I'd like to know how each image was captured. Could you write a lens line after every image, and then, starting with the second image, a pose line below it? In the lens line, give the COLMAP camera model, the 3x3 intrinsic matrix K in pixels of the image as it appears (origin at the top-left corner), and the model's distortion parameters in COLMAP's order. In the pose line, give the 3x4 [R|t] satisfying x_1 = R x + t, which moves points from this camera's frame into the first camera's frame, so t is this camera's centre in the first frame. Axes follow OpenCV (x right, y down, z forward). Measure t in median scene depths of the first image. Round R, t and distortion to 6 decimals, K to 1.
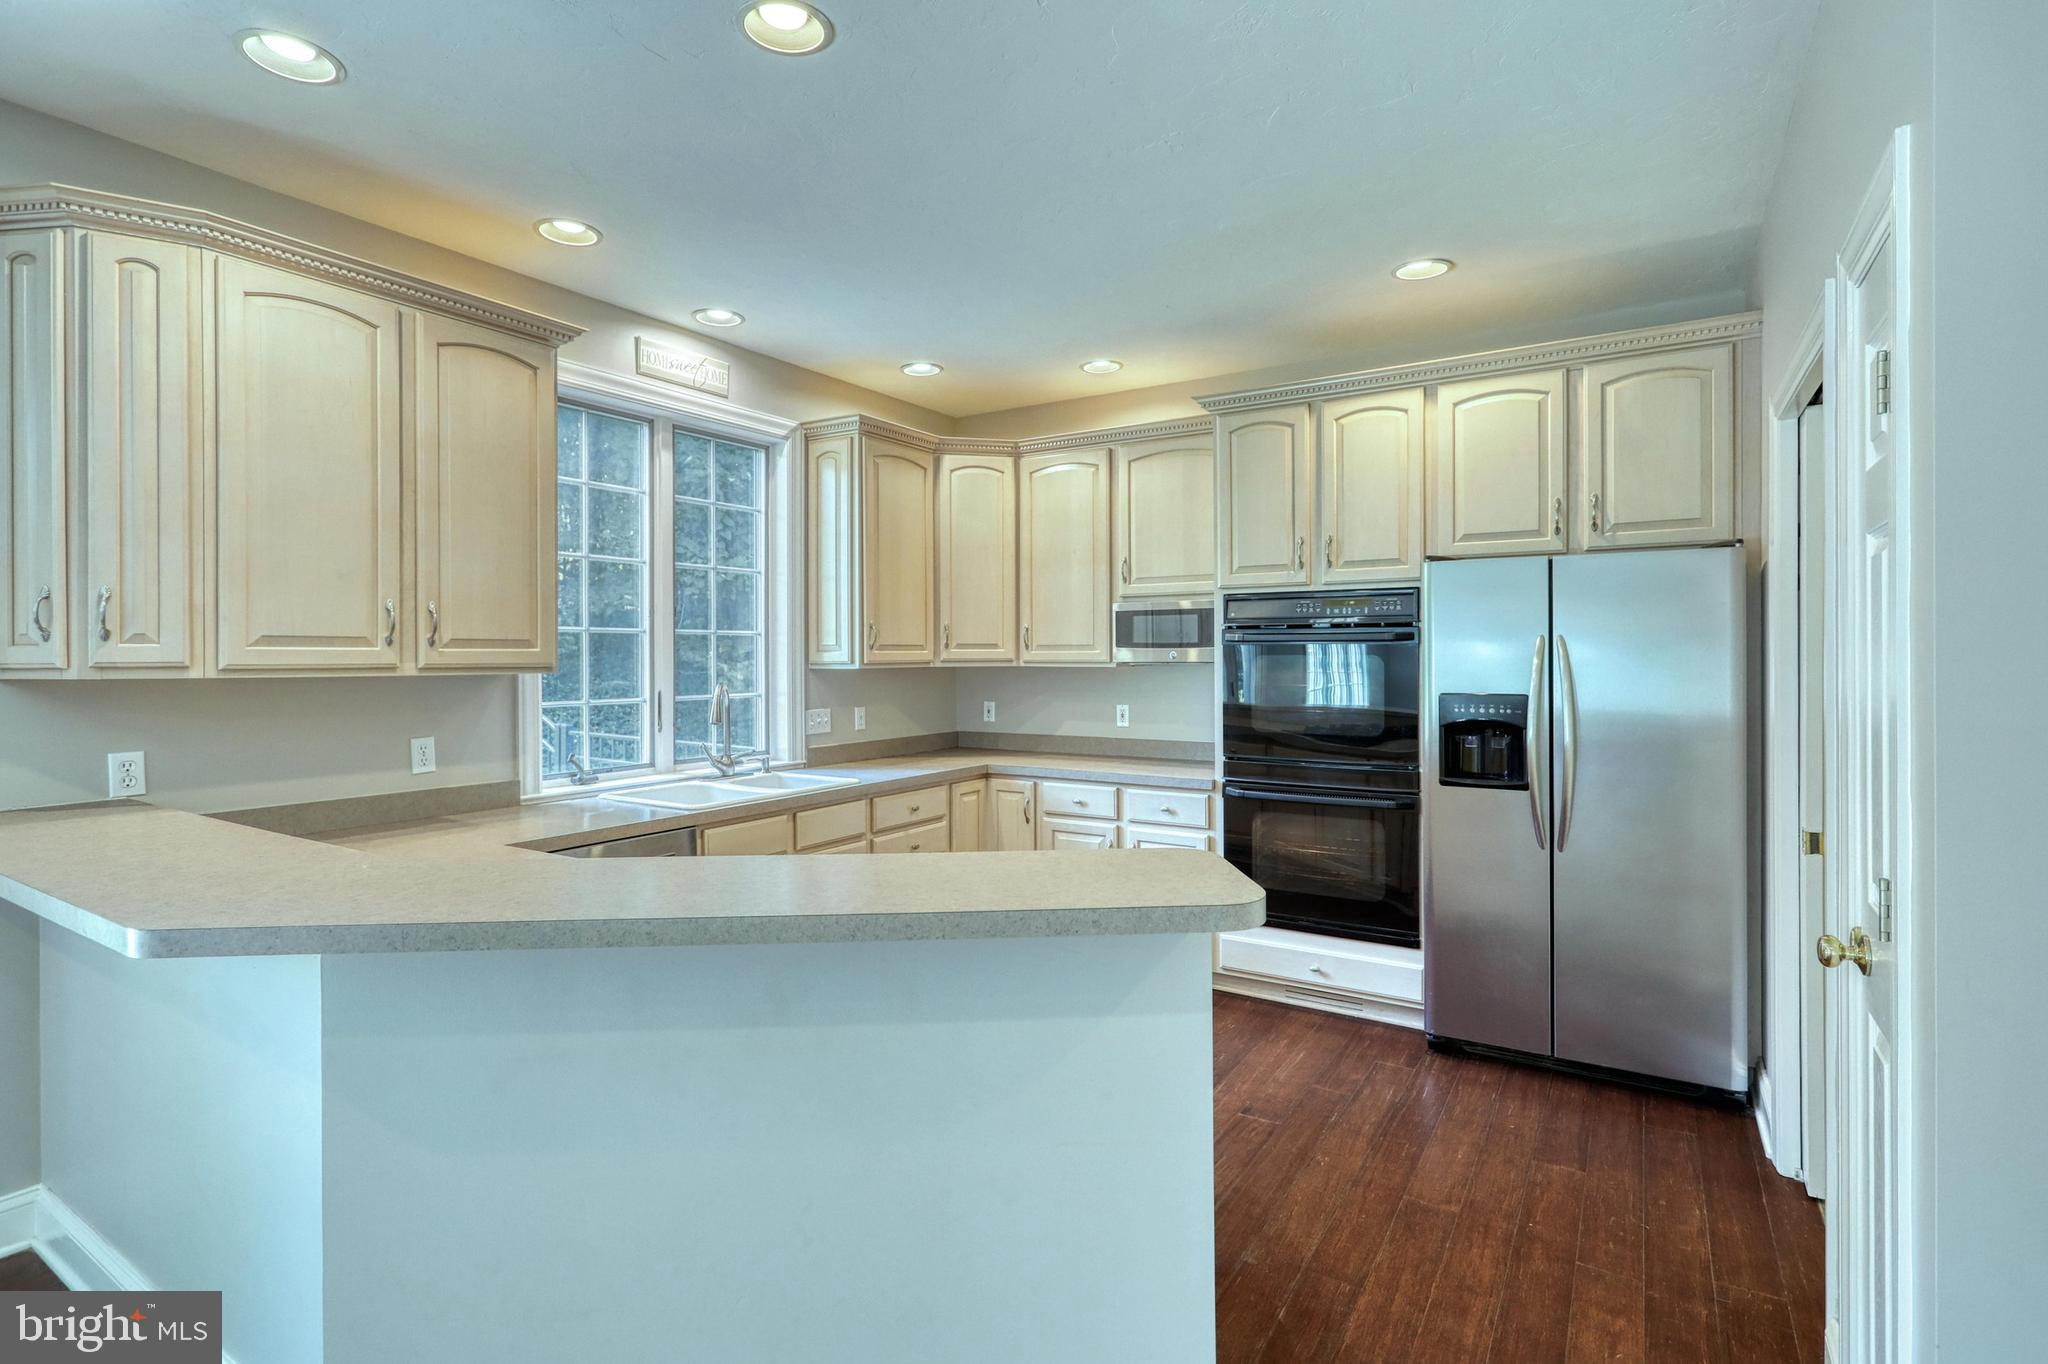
lens RADIAL K [[996.4, 0, 1023.0], [0, 996.4, 664.0], [0, 0, 1]] dist [-0.003849, 0.000336]
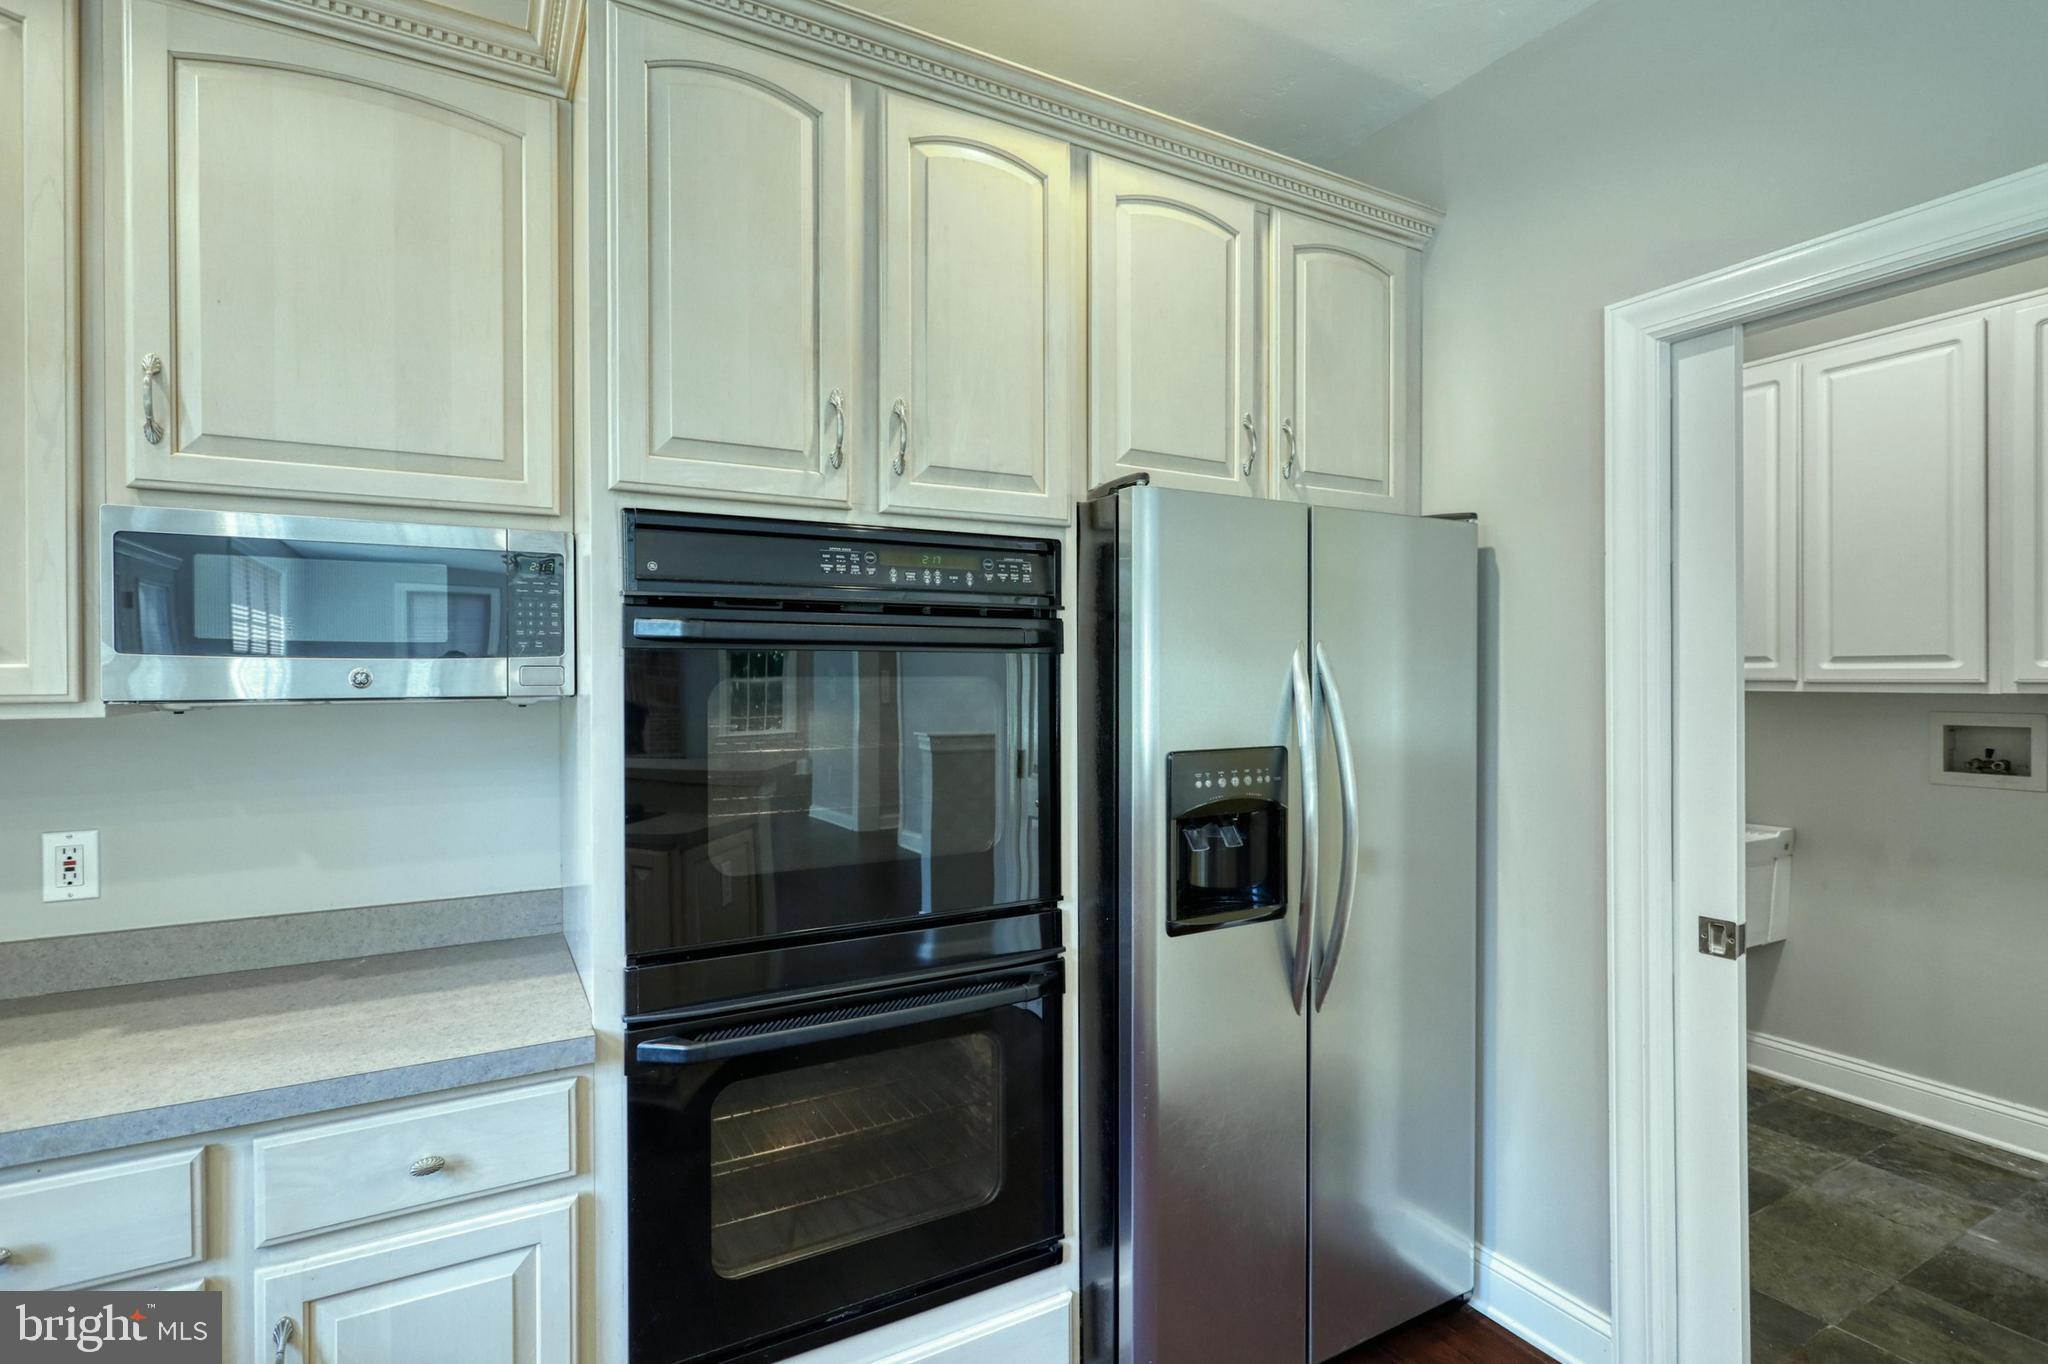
lens RADIAL K [[996.4, 0, 1021.4], [0, 996.4, 679.3], [0, 0, 1]] dist [-0.003849, 0.000336]
pose [[0.471972, -0.000452, 0.881614, -0.048849], [0.009861, 0.999940, -0.004767, -0.005050], [-0.881559, 0.010944, 0.471948, 0.730852]]
